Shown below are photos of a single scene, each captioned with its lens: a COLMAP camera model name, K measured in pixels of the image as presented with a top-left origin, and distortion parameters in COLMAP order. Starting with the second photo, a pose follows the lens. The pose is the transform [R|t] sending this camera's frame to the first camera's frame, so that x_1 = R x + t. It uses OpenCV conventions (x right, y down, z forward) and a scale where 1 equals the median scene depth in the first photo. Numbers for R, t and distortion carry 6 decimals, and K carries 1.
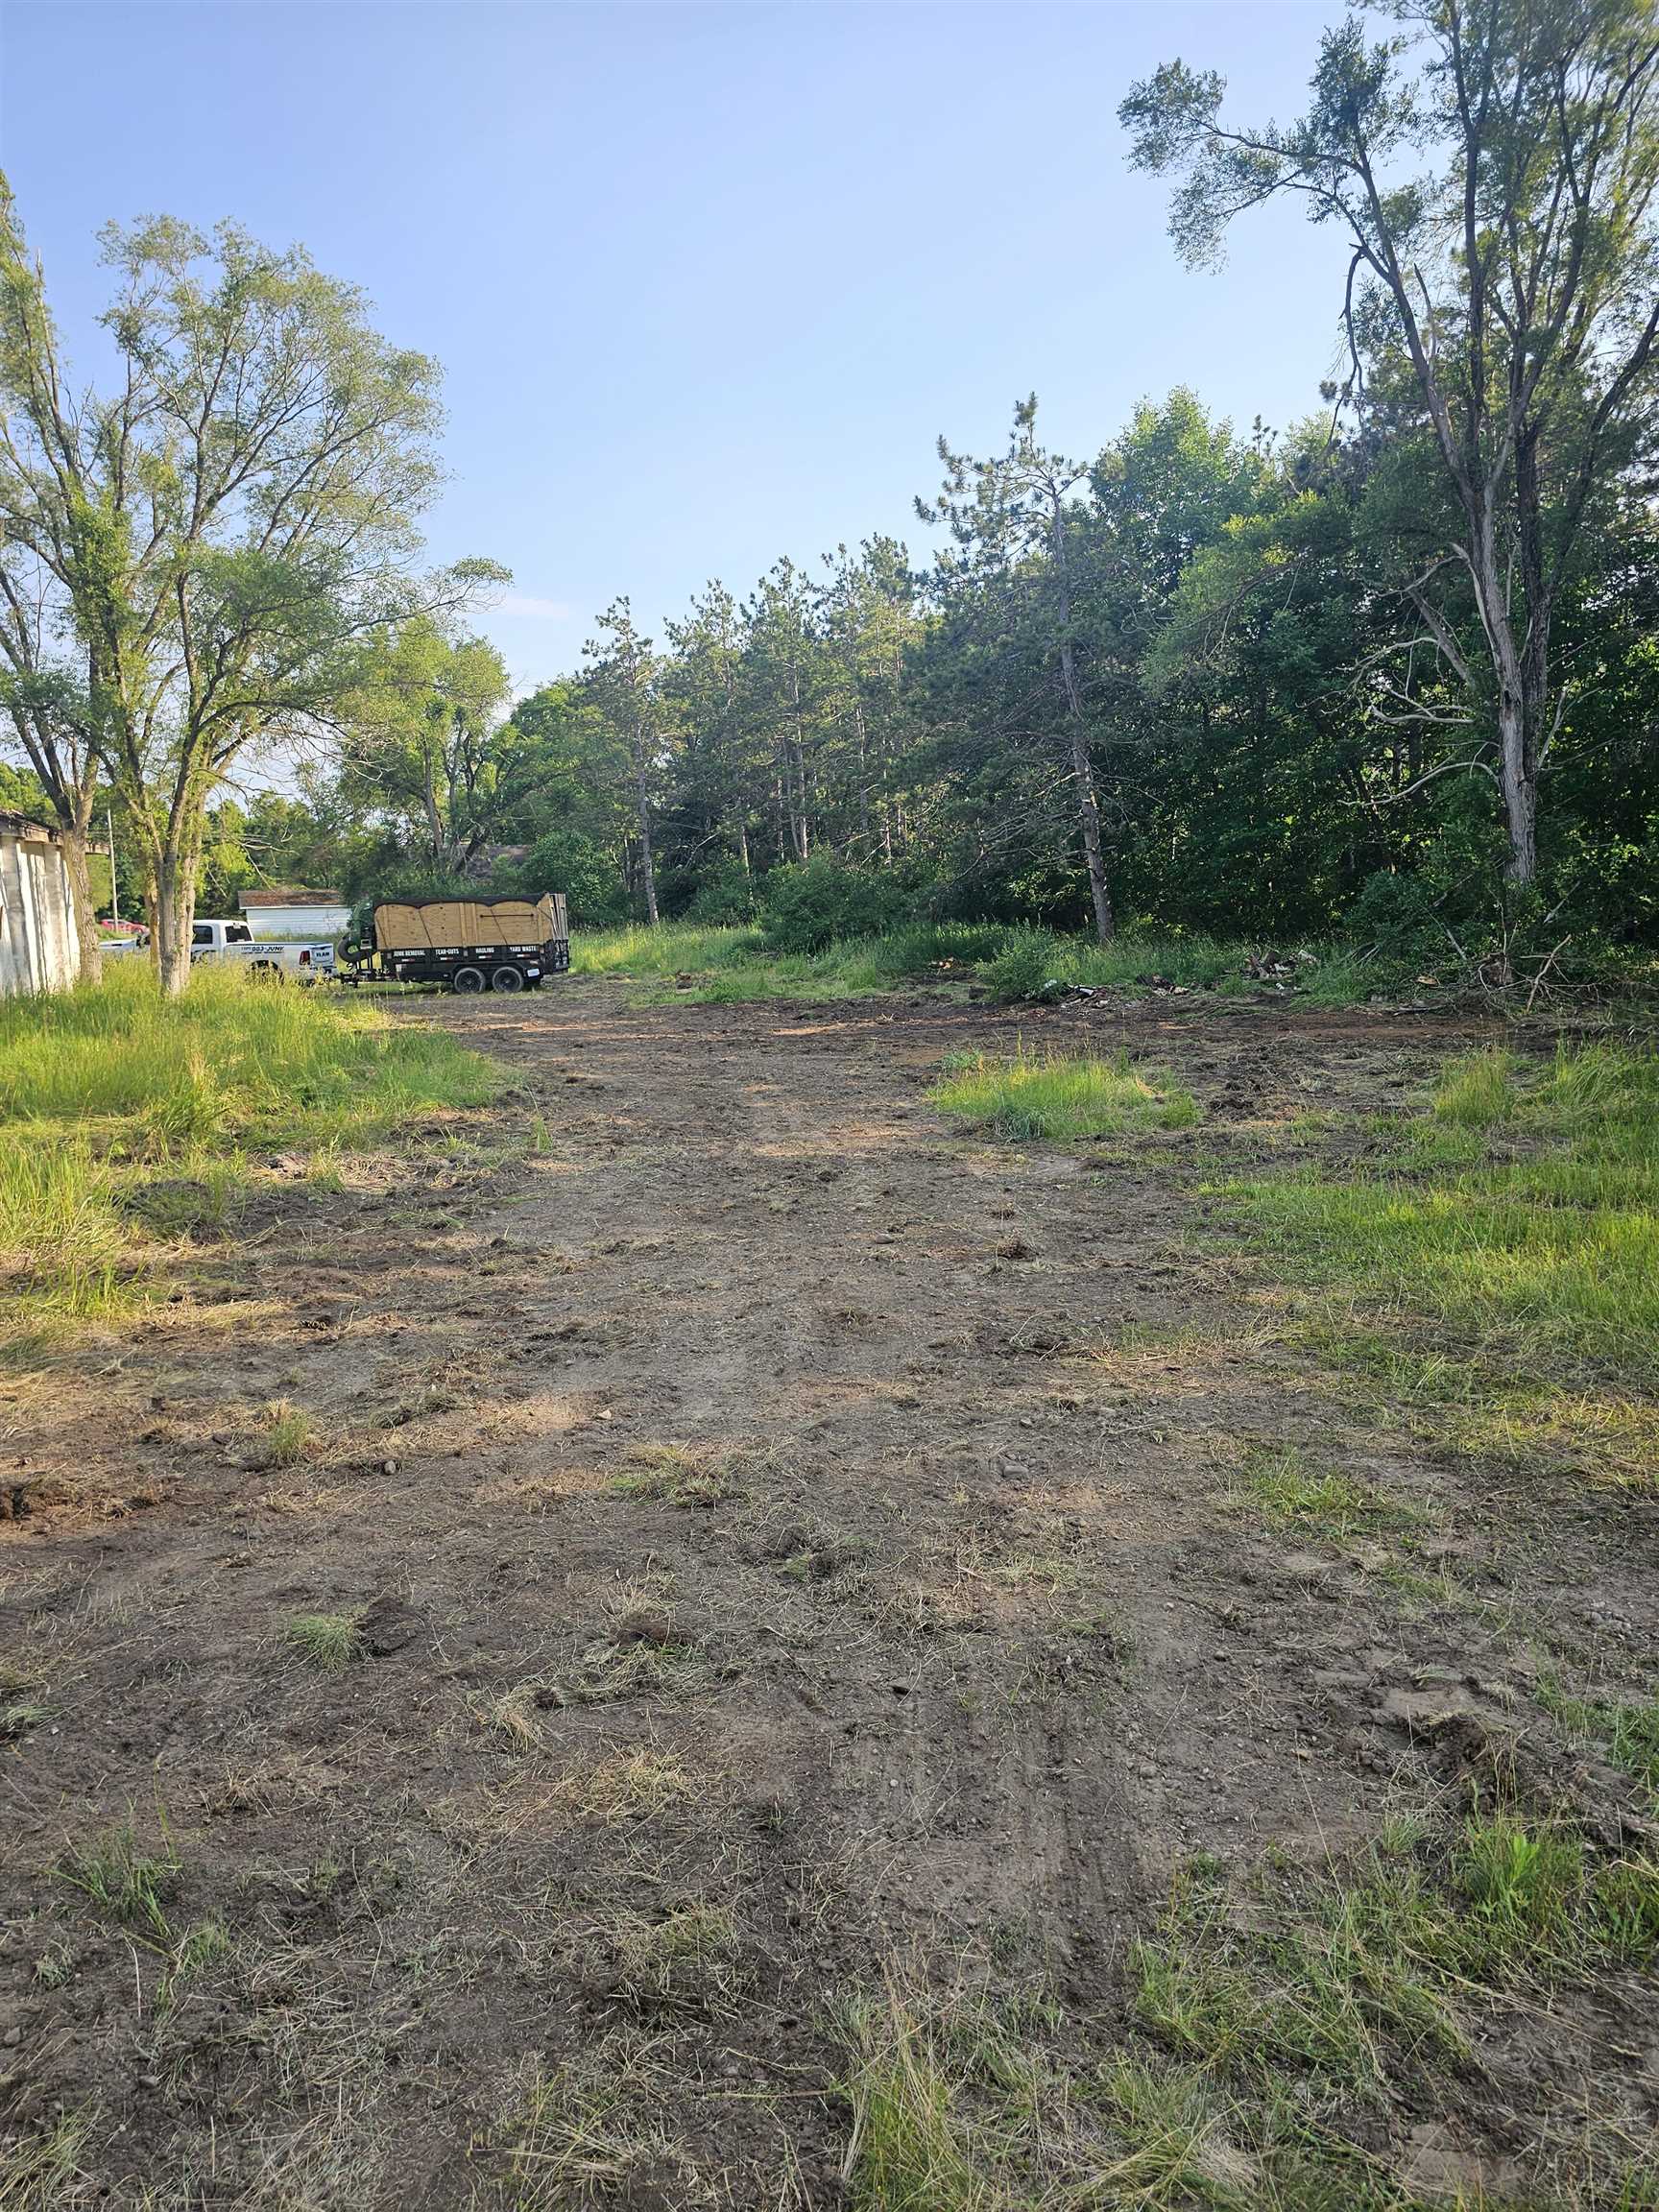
lens RADIAL K [[1497.9, 0, 825.3], [0, 1497.9, 1102.7], [0, 0, 1]] dist [-0.002699, -0.003309]
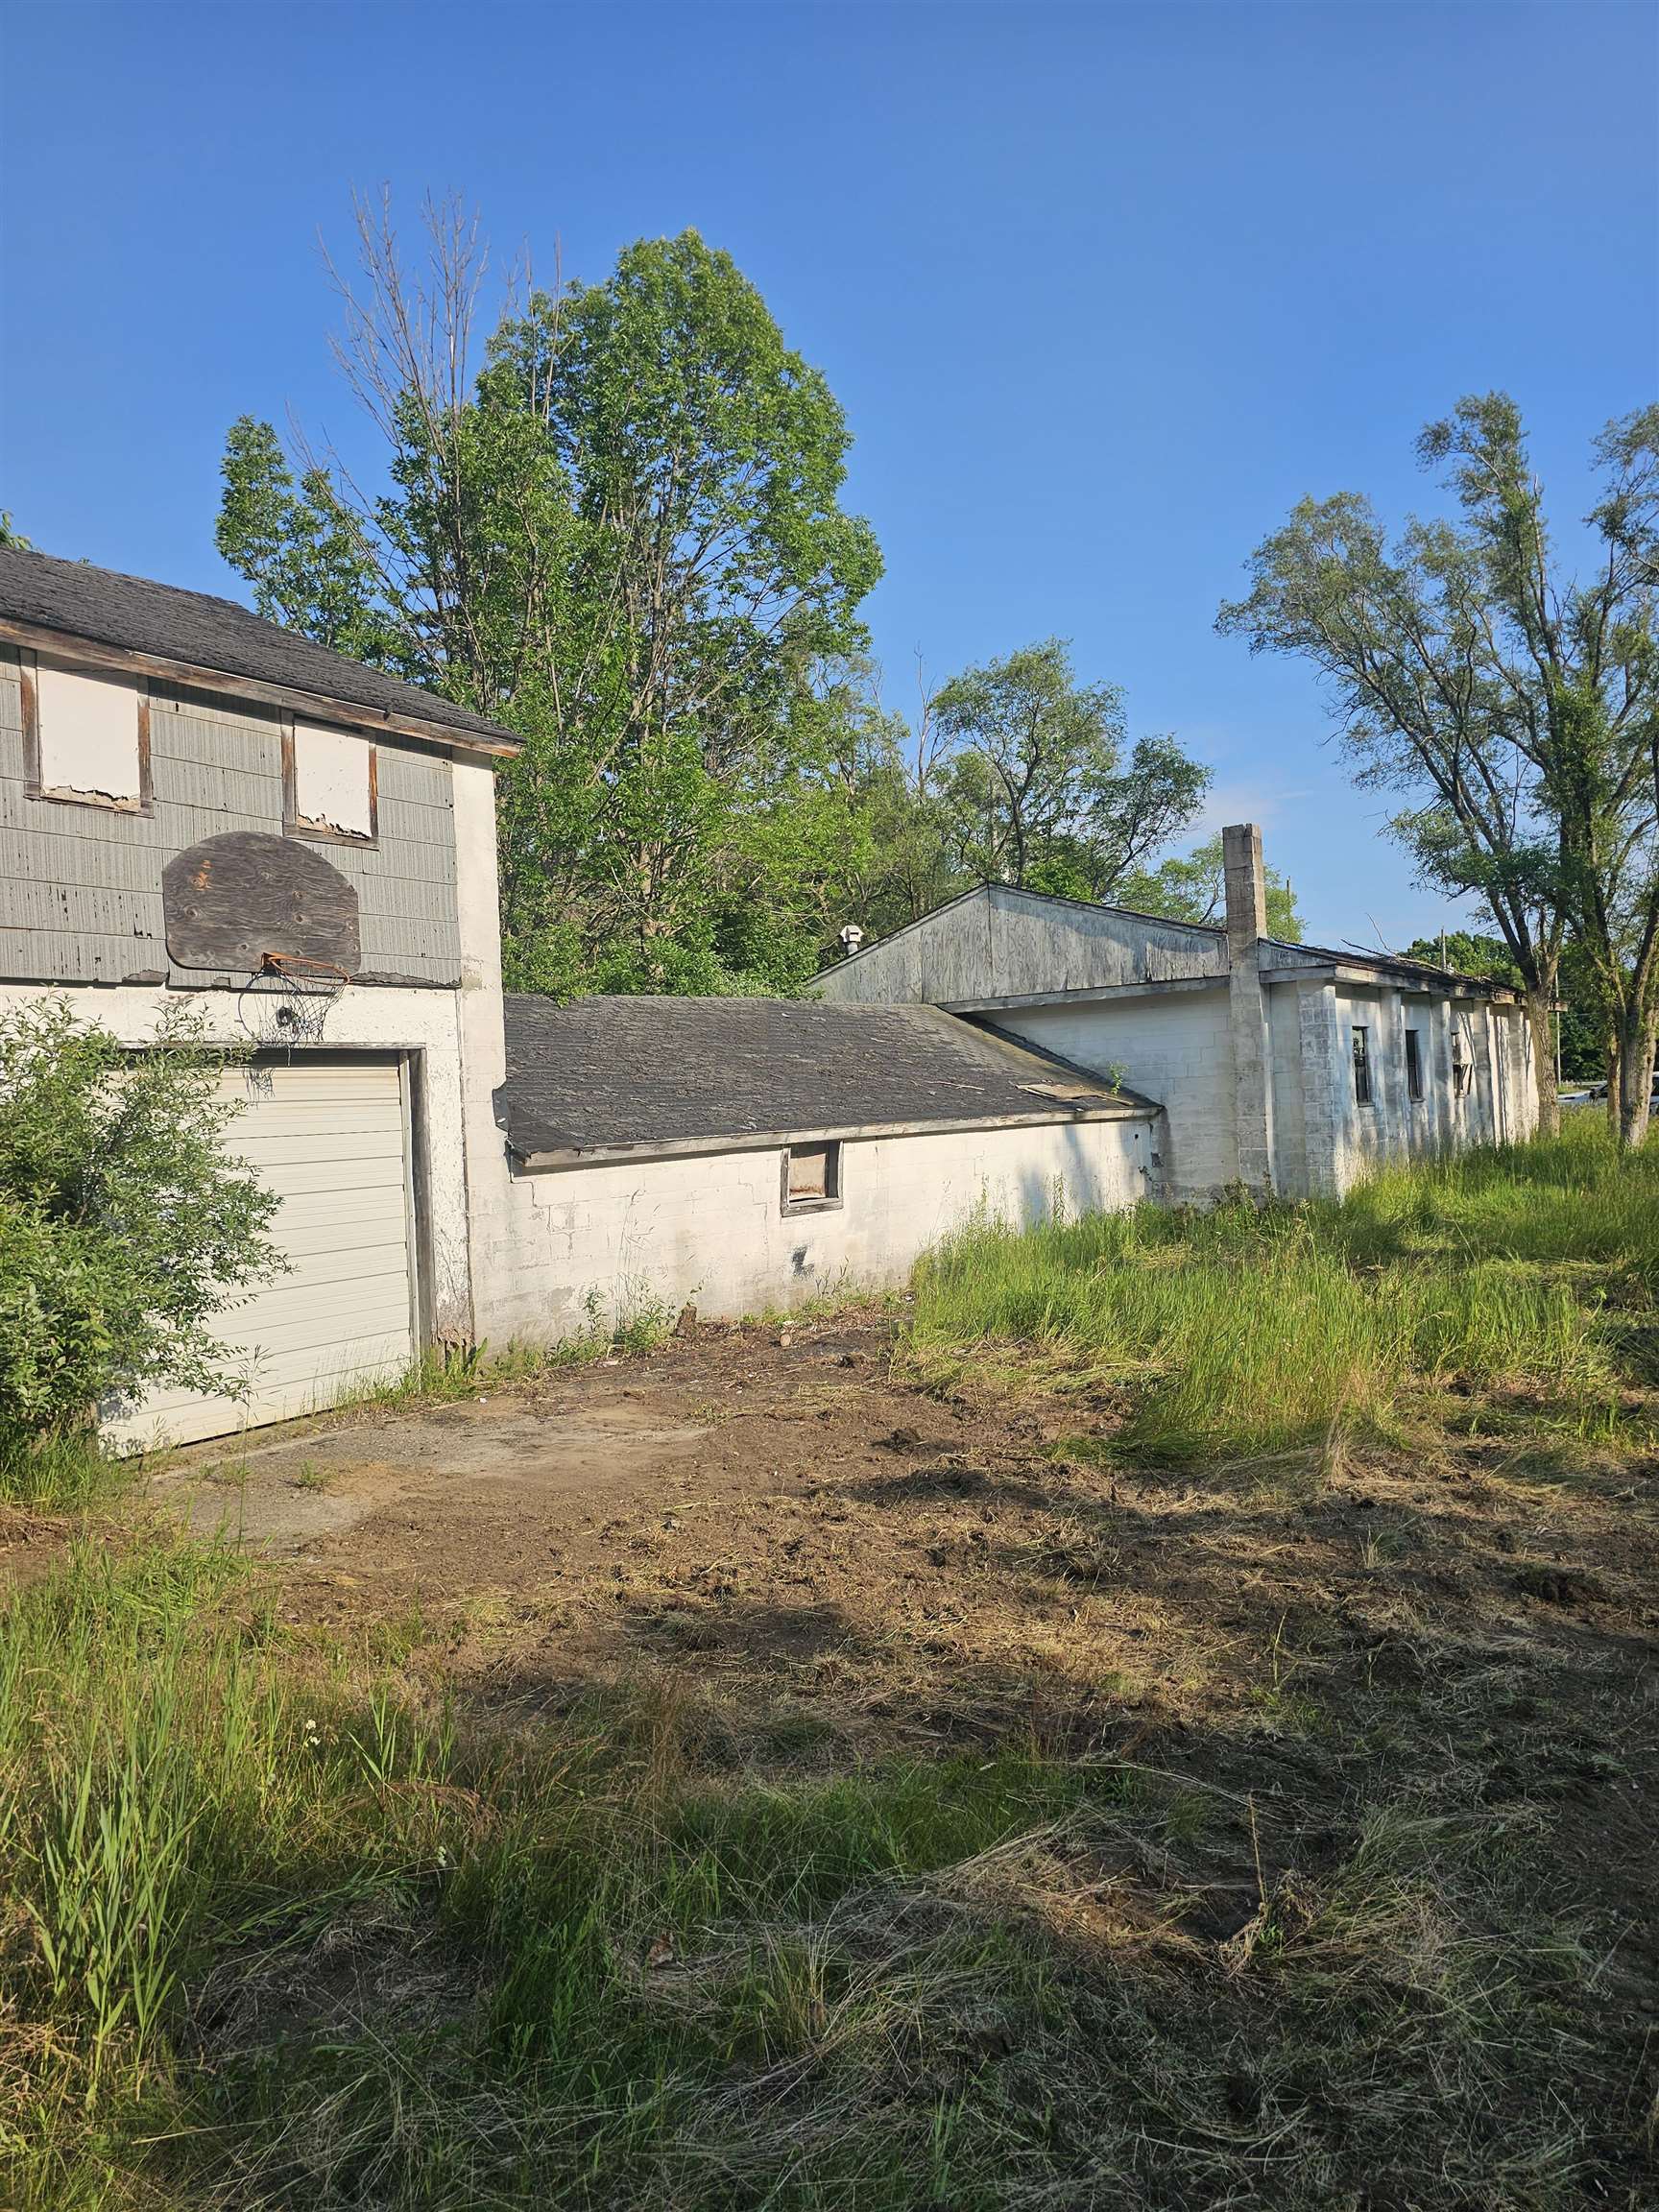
lens RADIAL K [[1471.0, 0, 829.5], [0, 1471.0, 1106.0], [0, 0, 1]] dist [-0.001783, -0.000910]
pose [[0.622701, -0.014165, -0.782332, -0.002575], [-0.064040, 0.995559, -0.068998, 0.003417], [0.779835, 0.093066, 0.619028, -0.033053]]
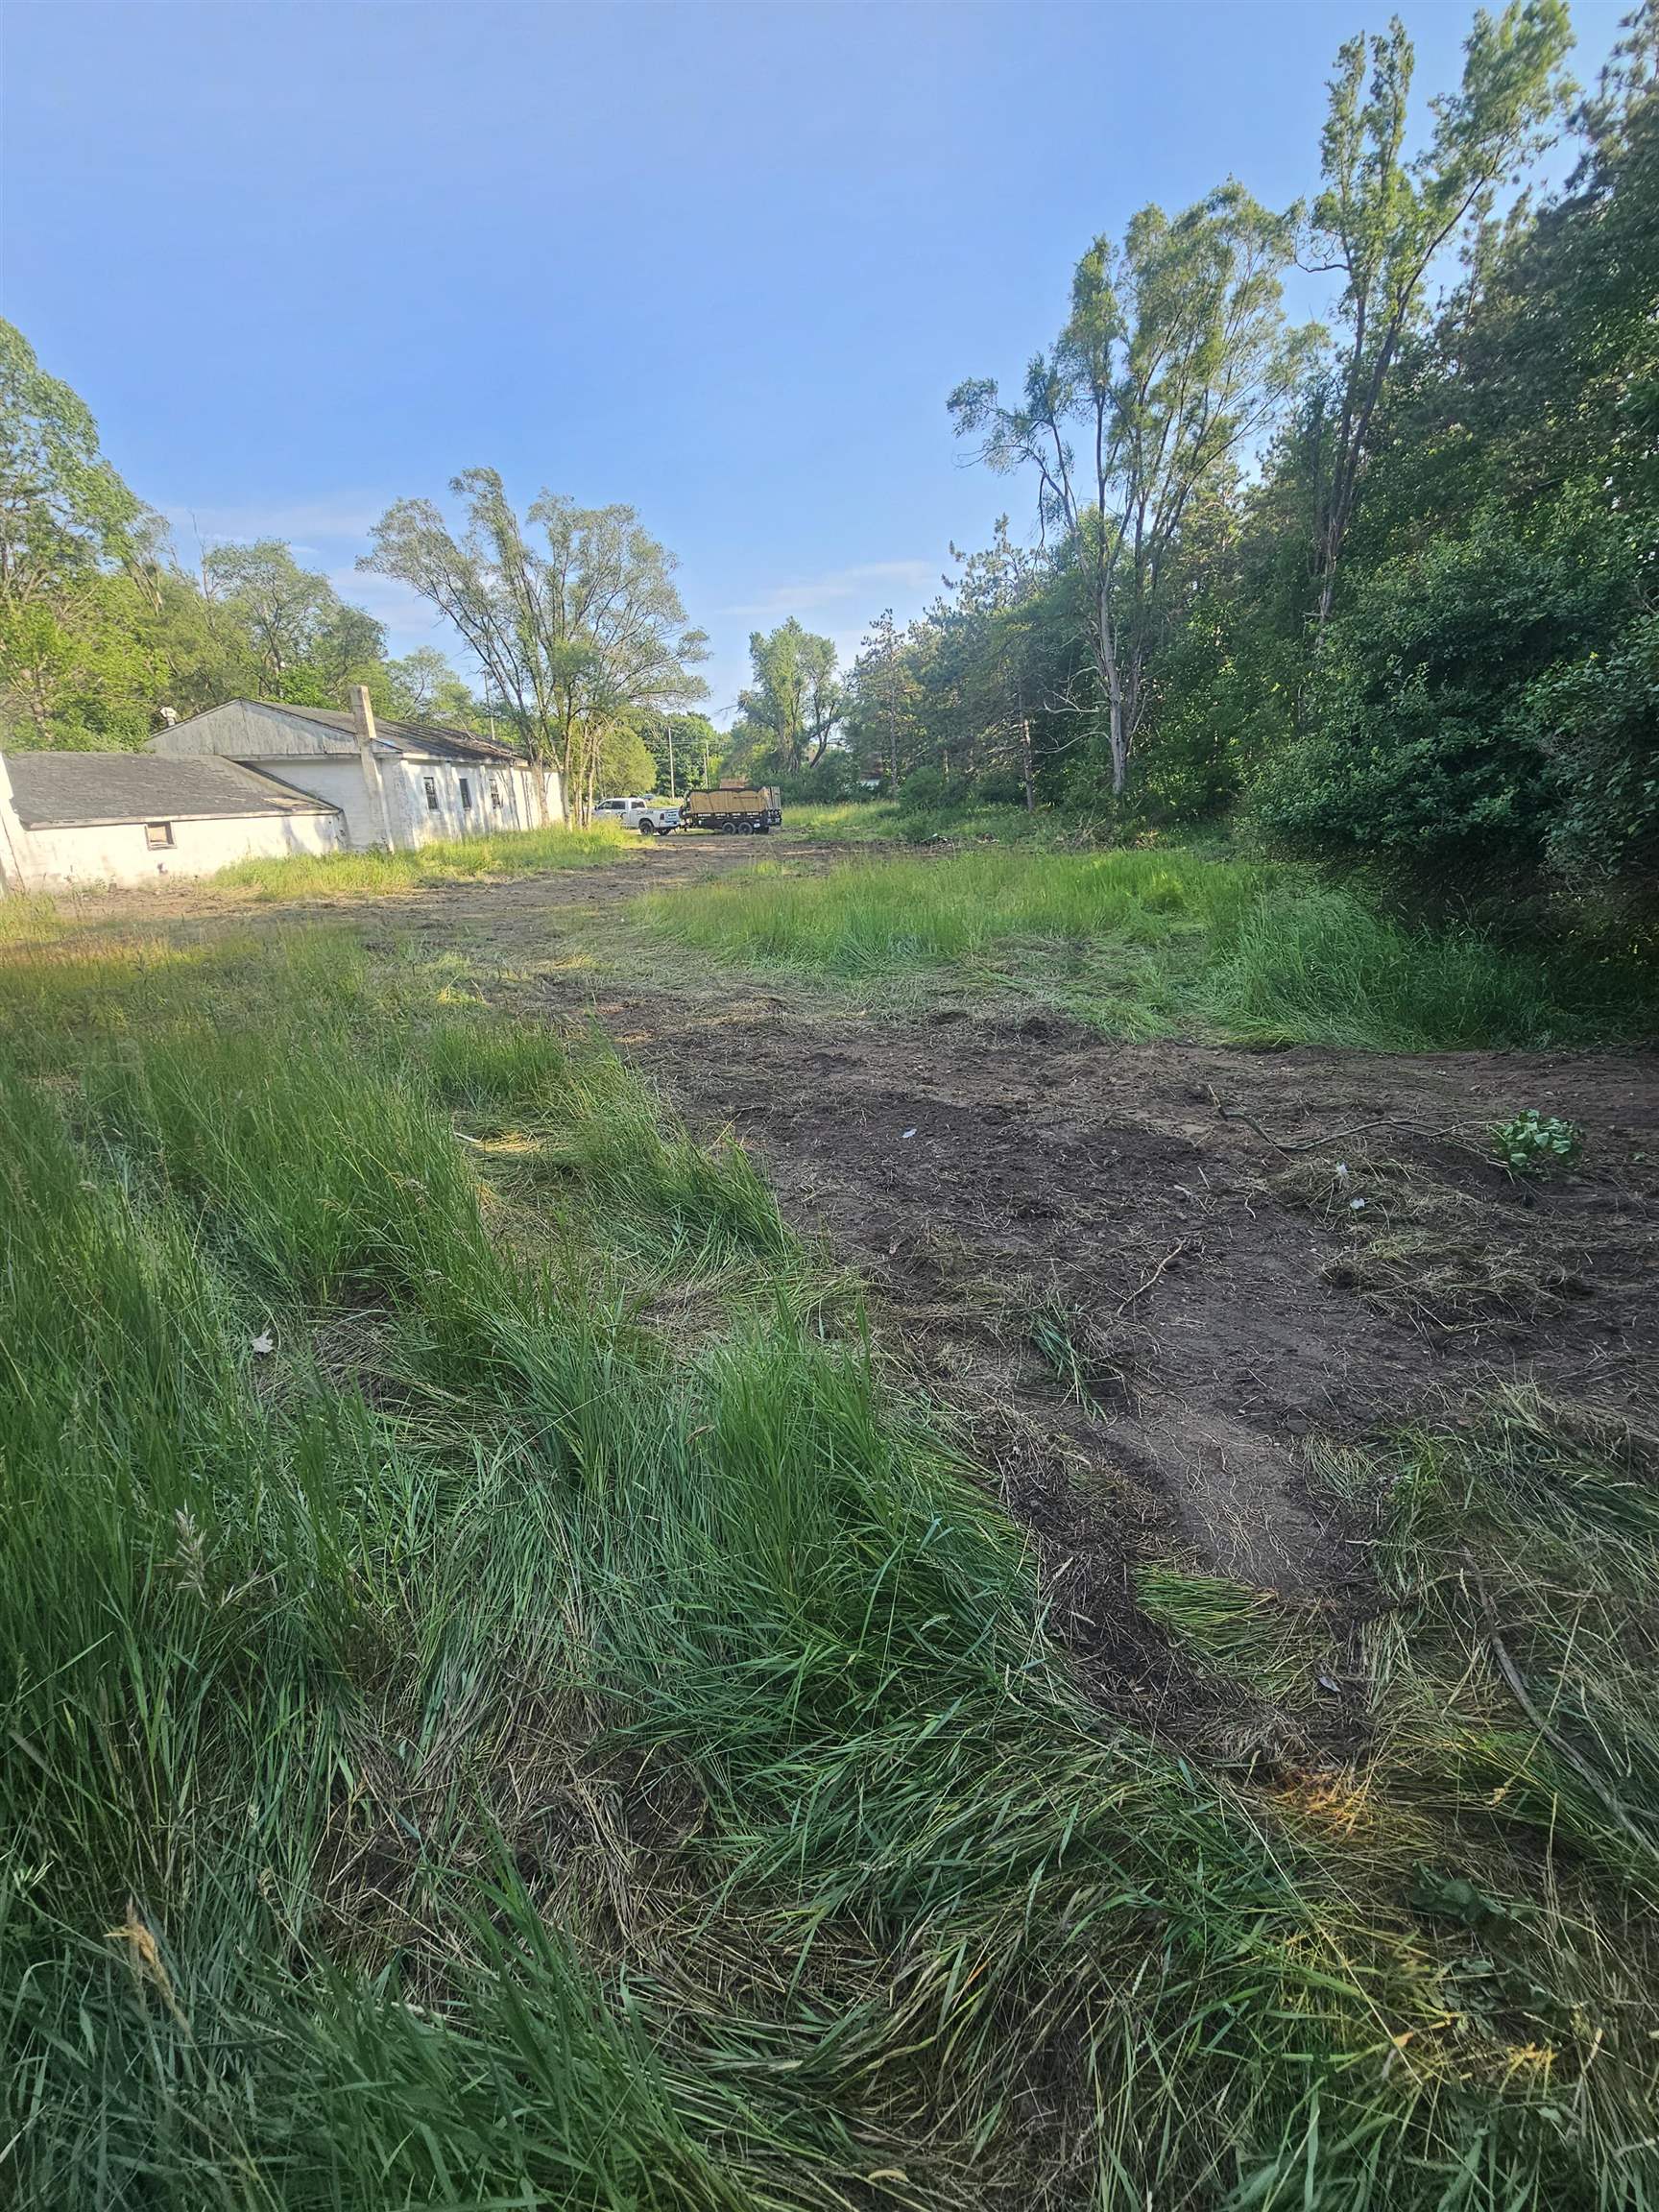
lens RADIAL K [[890.9, 0, 829.5], [0, 890.9, 1106.0], [0, 0, 1]] dist [-0.001899, 0.000377]
pose [[0.954123, 0.106383, -0.279880, 0.253729], [-0.043979, 0.974407, 0.220446, 0.017719], [0.296169, -0.198023, 0.934383, -0.218561]]
